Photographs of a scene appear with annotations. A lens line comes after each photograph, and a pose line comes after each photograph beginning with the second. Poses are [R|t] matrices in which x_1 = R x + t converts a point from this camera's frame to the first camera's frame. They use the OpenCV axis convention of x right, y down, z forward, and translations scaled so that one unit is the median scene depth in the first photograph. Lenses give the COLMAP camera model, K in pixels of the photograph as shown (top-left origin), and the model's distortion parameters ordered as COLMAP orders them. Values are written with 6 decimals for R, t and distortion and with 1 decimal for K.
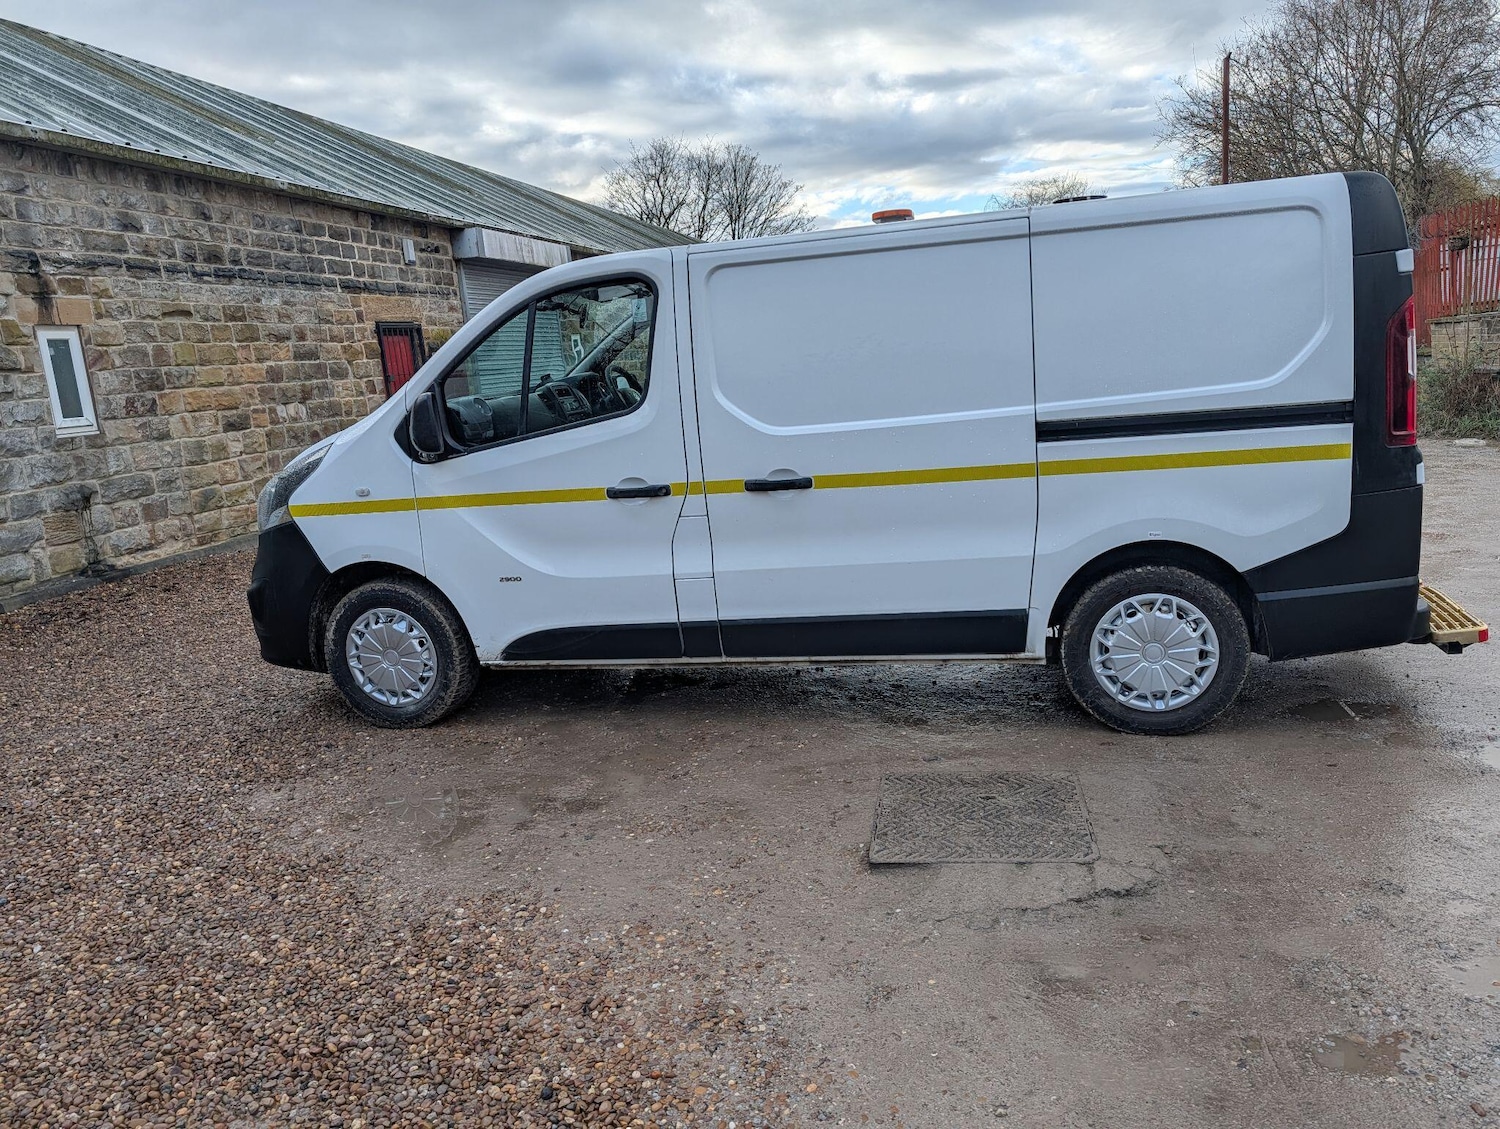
lens RADIAL K [[1092.0, 0, 766.6], [0, 1092.0, 571.6], [0, 0, 1]] dist [0.018623, -0.005515]
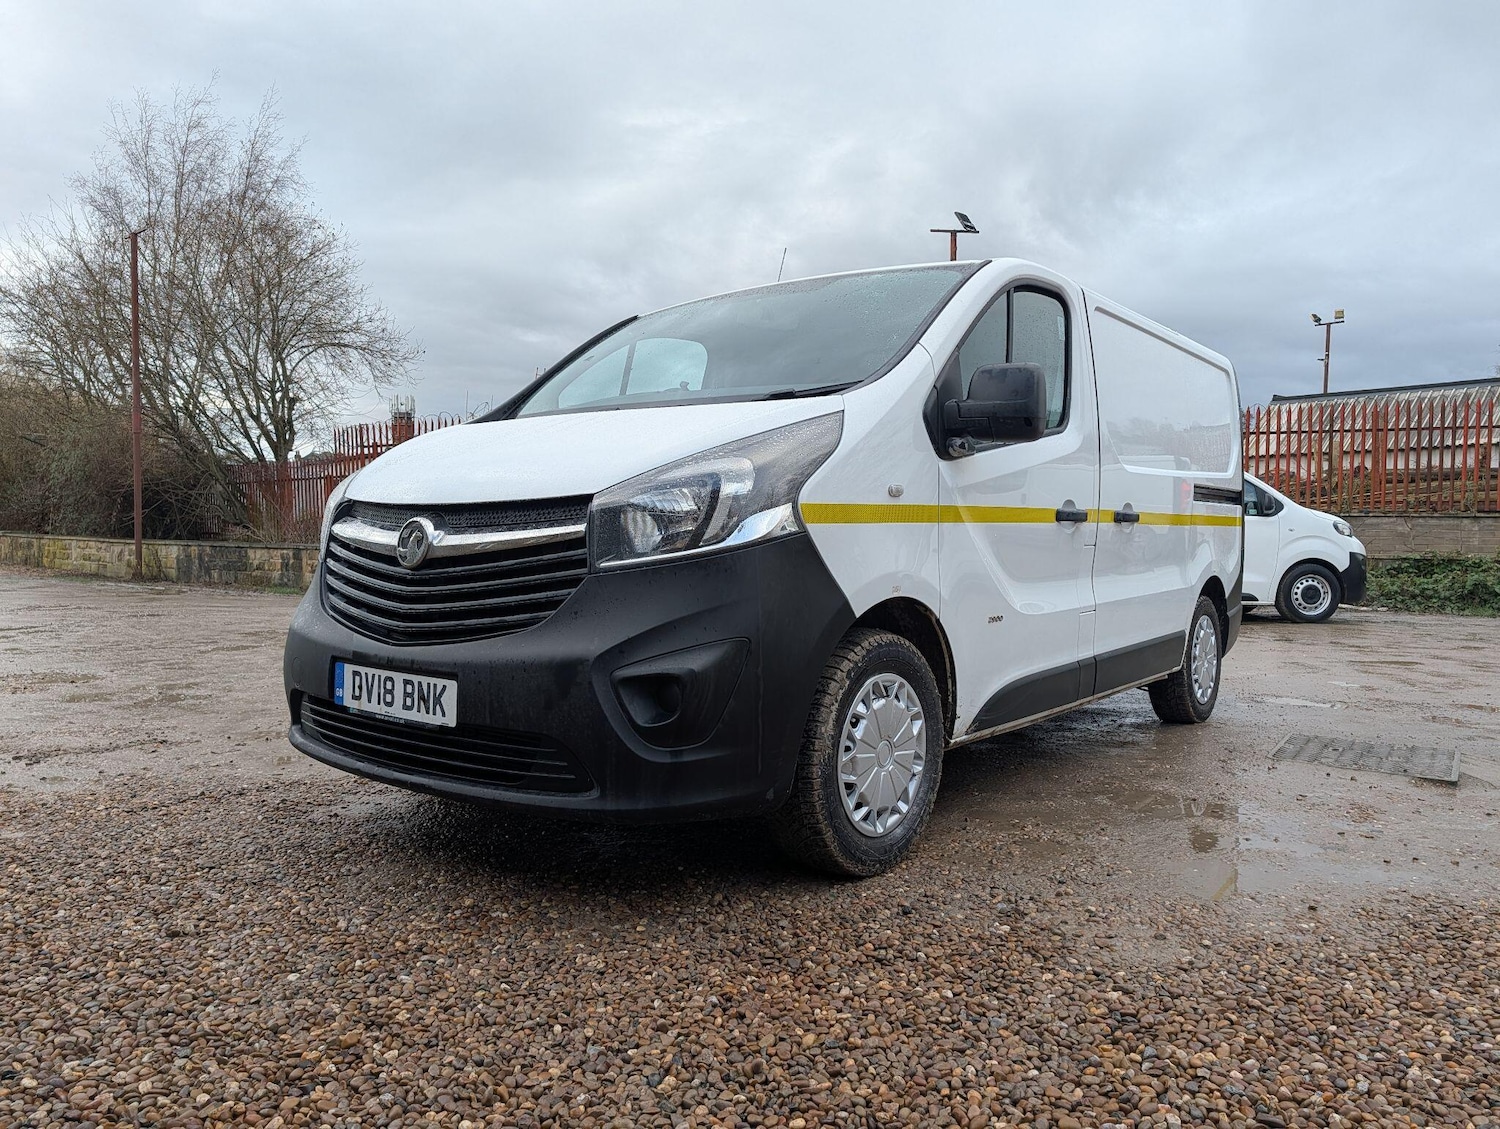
lens RADIAL K [[1098.6, 0, 767.4], [0, 1098.6, 563.7], [0, 0, 1]] dist [0.009076, -0.001356]
pose [[0.402219, 0.054284, 0.913933, -0.414209], [0.142720, 0.982320, -0.121157, 0.016313], [-0.904351, 0.179168, 0.387360, 0.342386]]
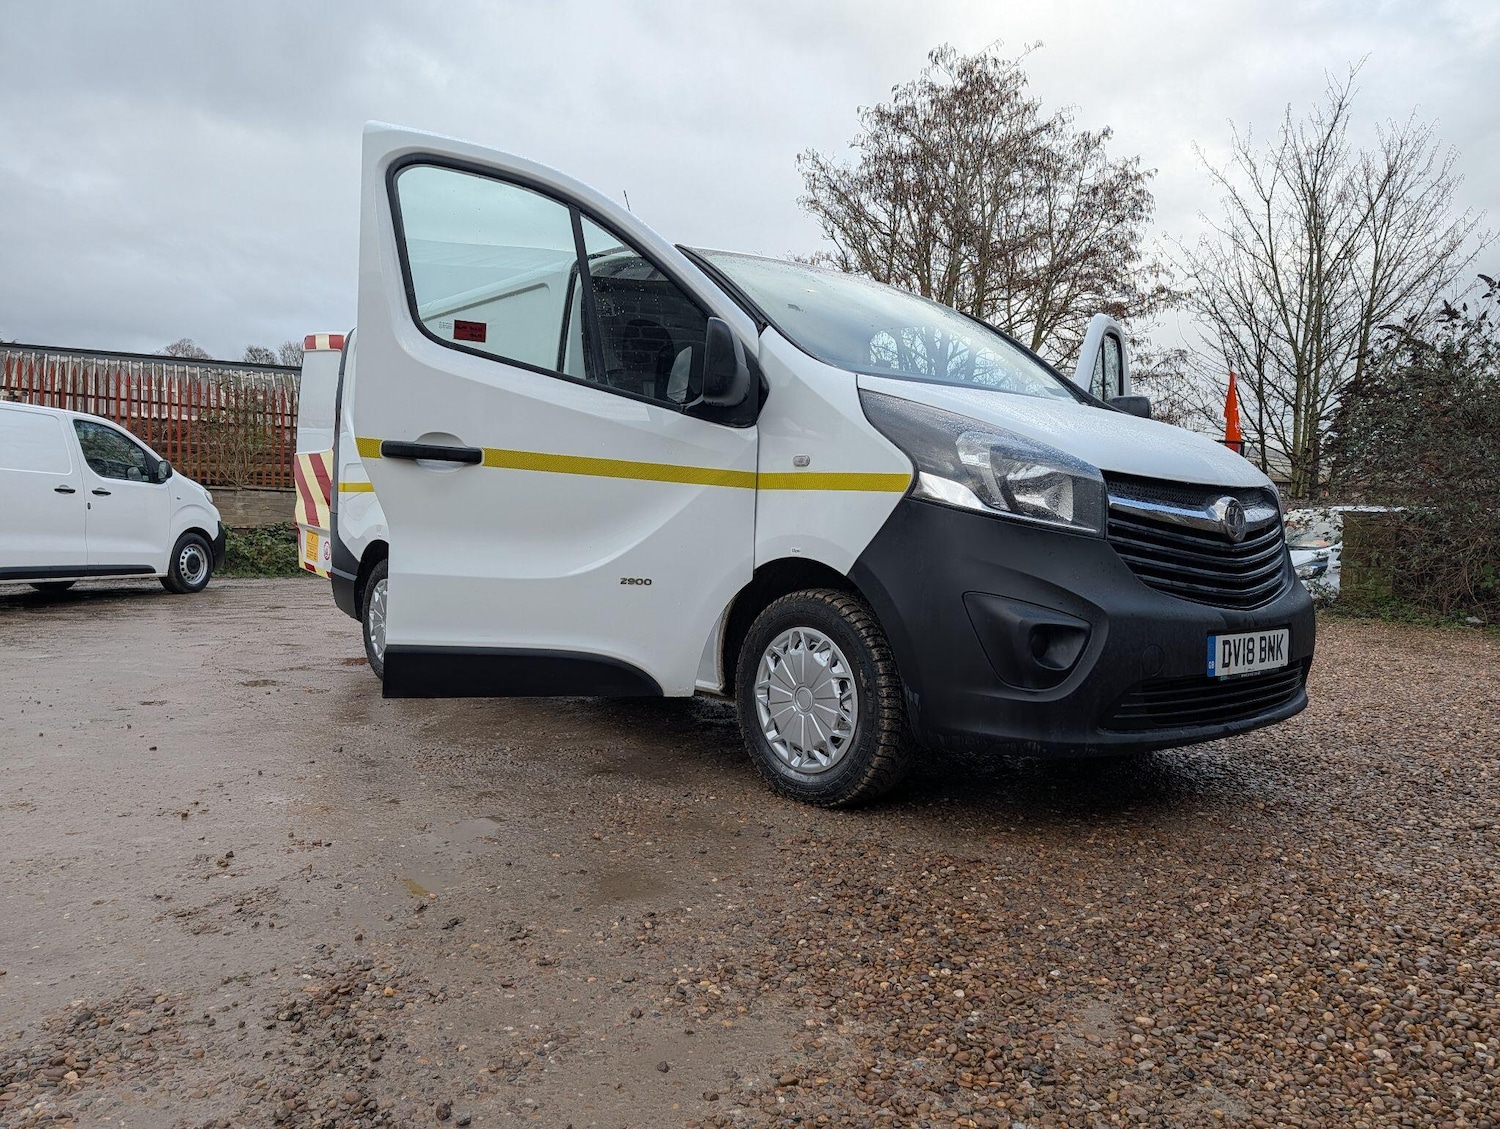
lens RADIAL K [[1070.9, 0, 752.7], [0, 1070.9, 585.1], [0, 0, 1]] dist [0.025090, -0.004704]
pose [[-0.811823, 0.028166, 0.583223, -0.273111], [0.156495, 0.972788, 0.170856, -0.084713], [-0.562541, 0.229977, -0.794140, 0.824928]]
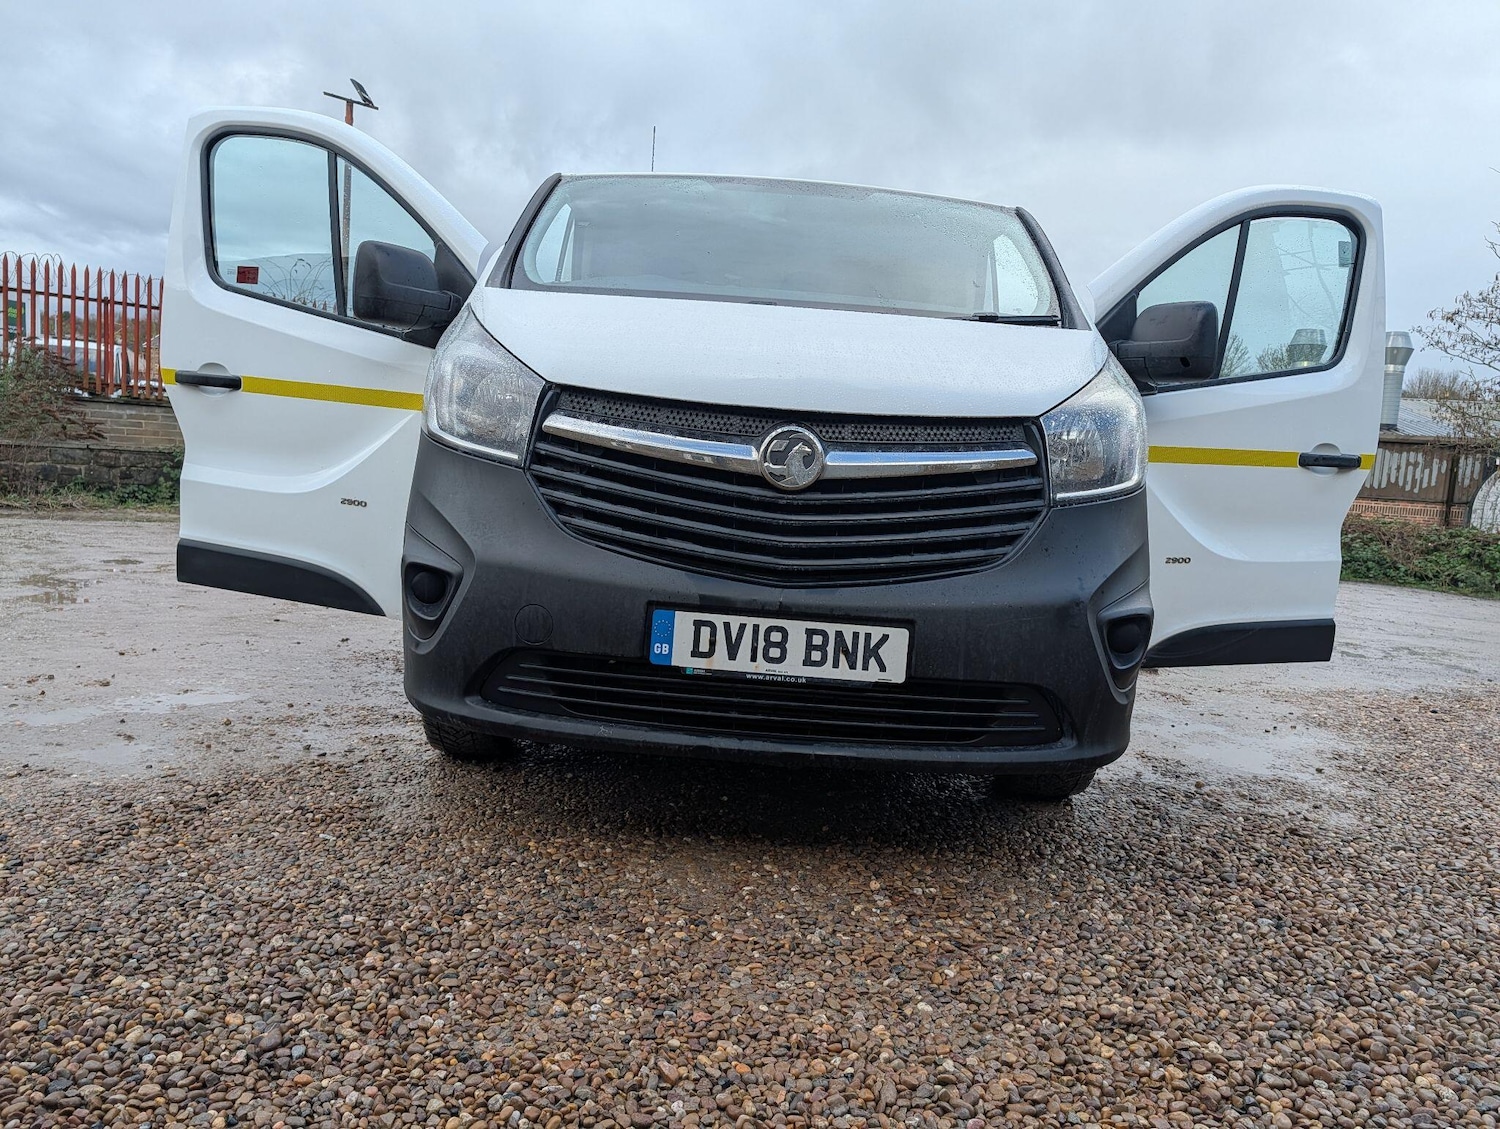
lens RADIAL K [[1116.3, 0, 757.7], [0, 1116.3, 533.0], [0, 0, 1]] dist [0.032843, -0.003867]
pose [[-0.222888, 0.000368, 0.974844, -0.415524], [0.145178, 0.988861, 0.032820, -0.025860], [-0.963973, 0.148841, -0.220459, 0.572455]]
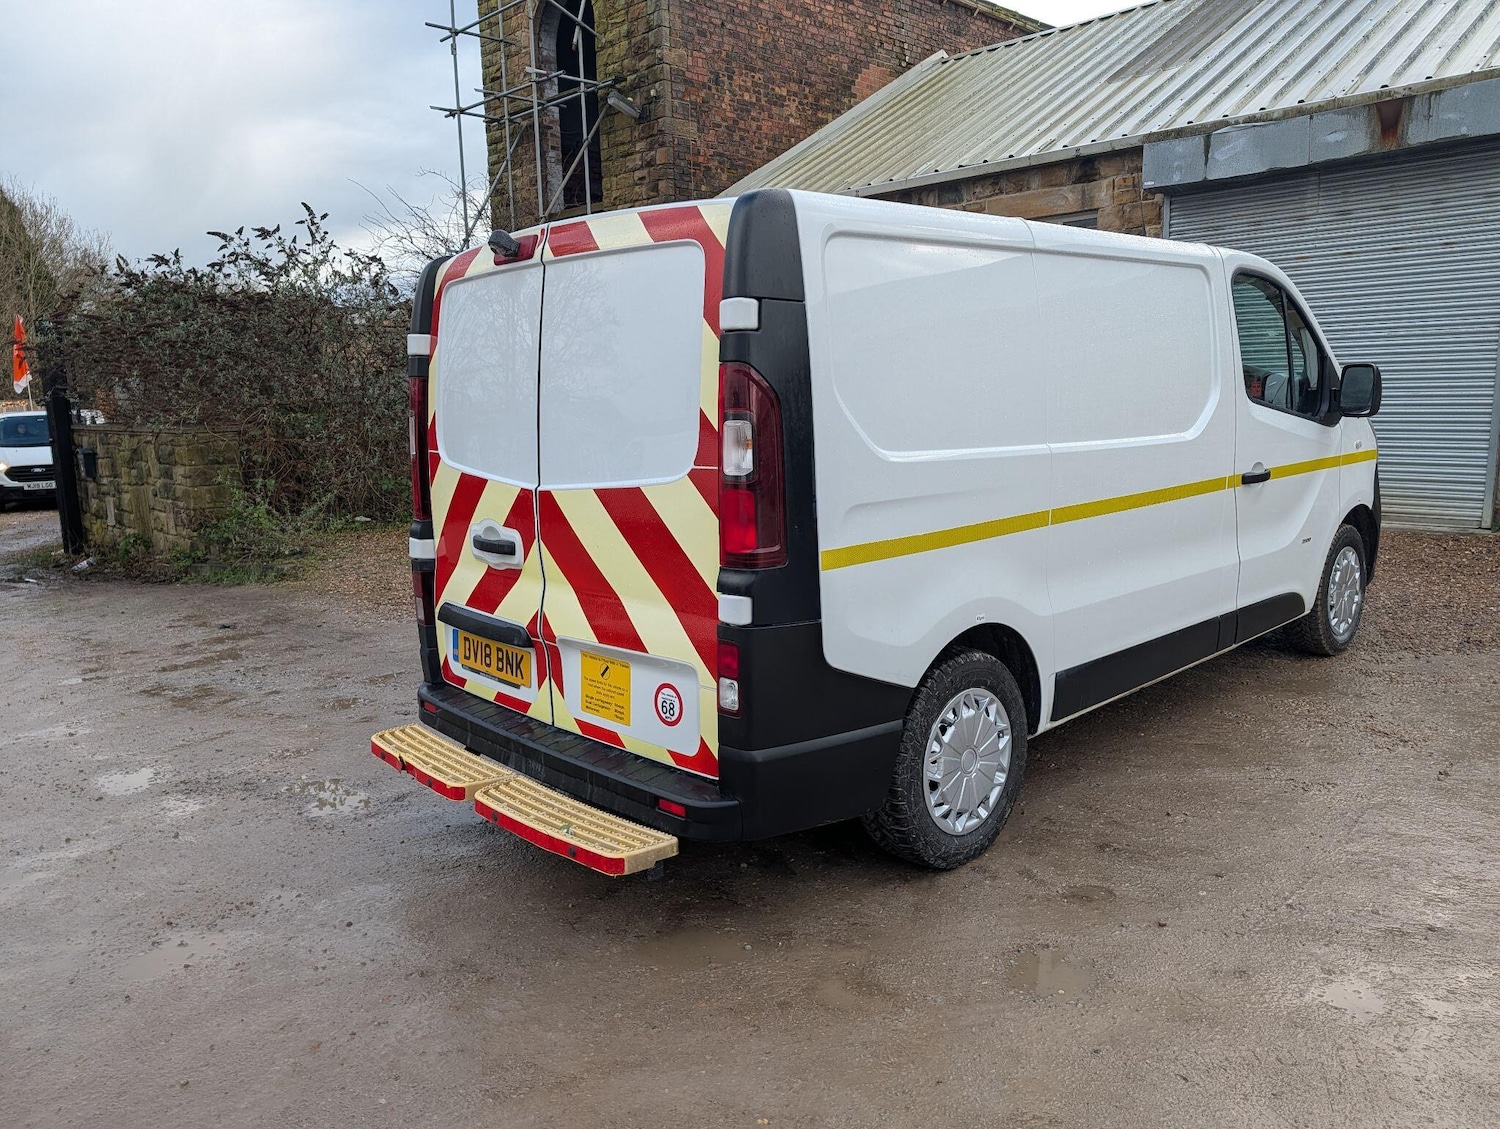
lens RADIAL K [[1071.8, 0, 774.1], [0, 1071.8, 559.7], [0, 0, 1]] dist [0.024737, -0.000880]
pose [[-0.538961, 0.235245, -0.808815, 0.420502], [-0.092203, 0.937964, 0.334249, -0.153183], [0.837269, 0.254722, -0.483836, 0.604393]]
